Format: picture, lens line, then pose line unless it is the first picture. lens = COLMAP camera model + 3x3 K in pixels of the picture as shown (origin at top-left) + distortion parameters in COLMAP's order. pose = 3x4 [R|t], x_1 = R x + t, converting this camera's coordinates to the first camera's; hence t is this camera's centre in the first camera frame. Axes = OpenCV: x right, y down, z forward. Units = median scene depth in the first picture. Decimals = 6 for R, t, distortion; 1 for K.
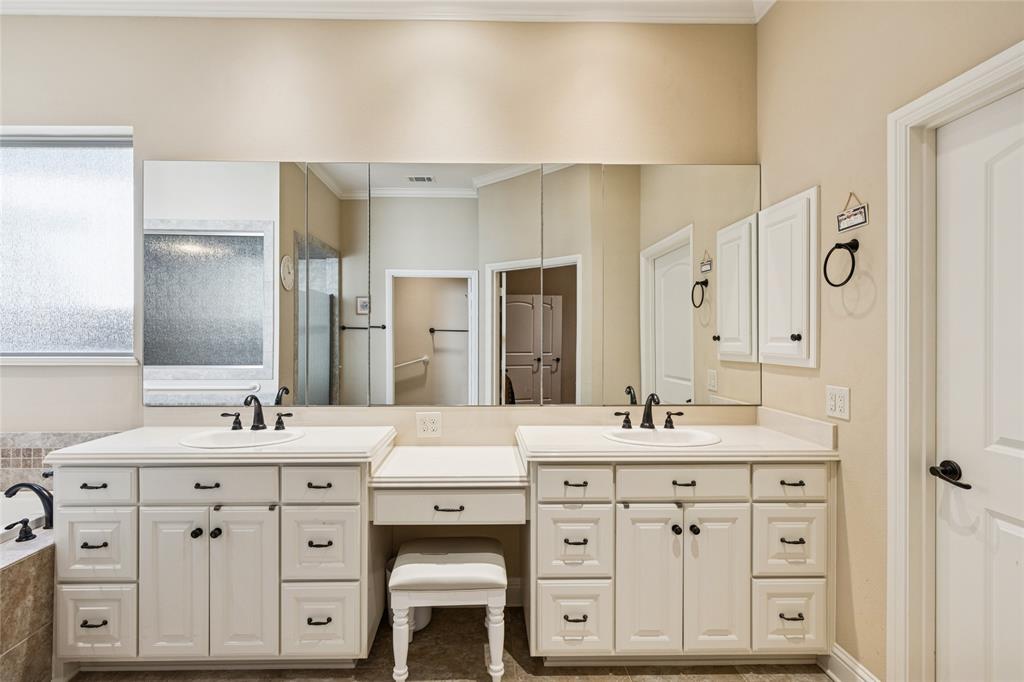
lens RADIAL K [[482.7, 0, 480.3], [0, 482.7, 341.0], [0, 0, 1]] dist [0.002062, 0.001102]
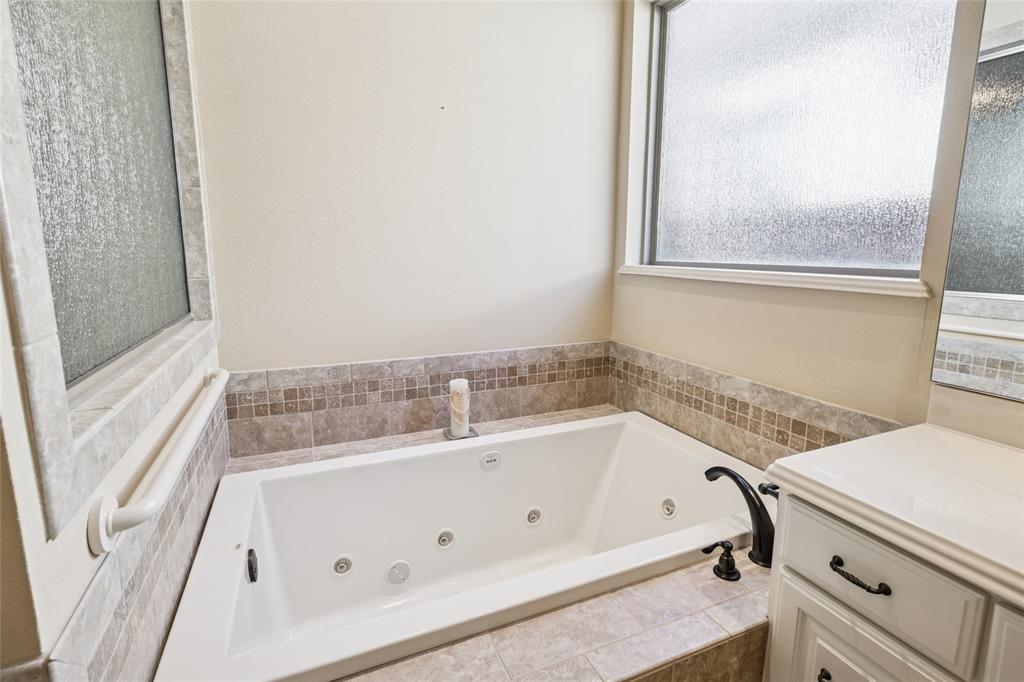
lens RADIAL K [[482.7, 0, 510.0], [0, 482.7, 321.7], [0, 0, 1]] dist [0.002062, 0.001102]
pose [[0.391614, 0.141510, -0.909183, -0.431669], [-0.008641, 0.988625, 0.150152, 0.004719], [0.920089, -0.050945, 0.388382, 0.425486]]
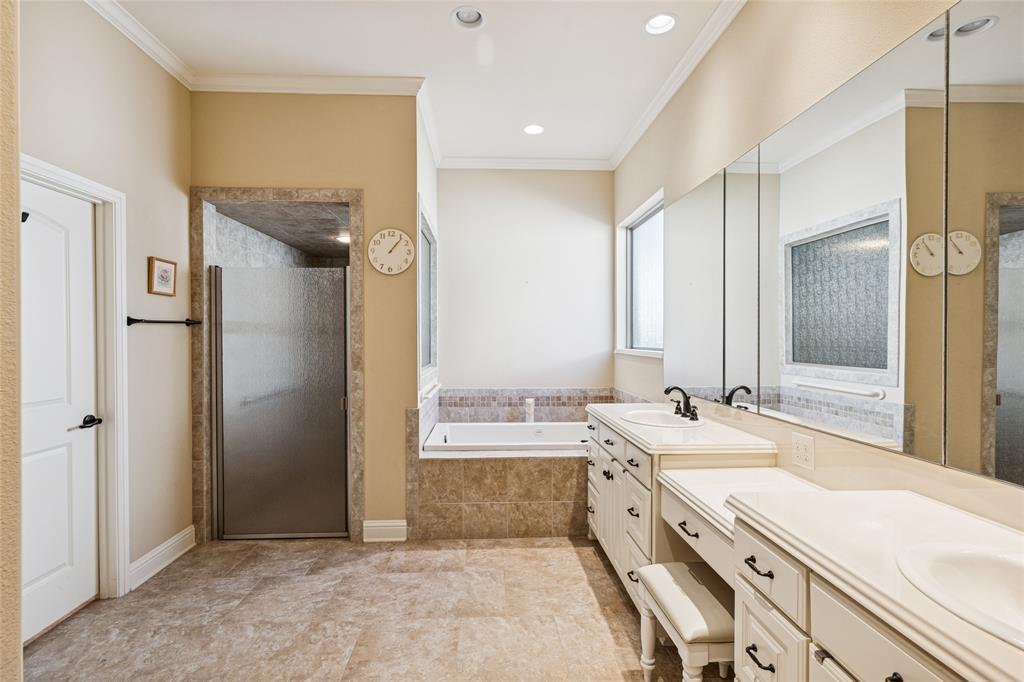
lens RADIAL K [[473.4, 0, 511.8], [0, 473.4, 340.9], [0, 0, 1]] dist [-0.002582, -0.000109]
pose [[0.049116, 0.003896, -0.998785, 0.625630], [-0.006083, 0.999975, 0.003601, 0.000465], [0.998775, 0.005898, 0.049139, 0.502106]]
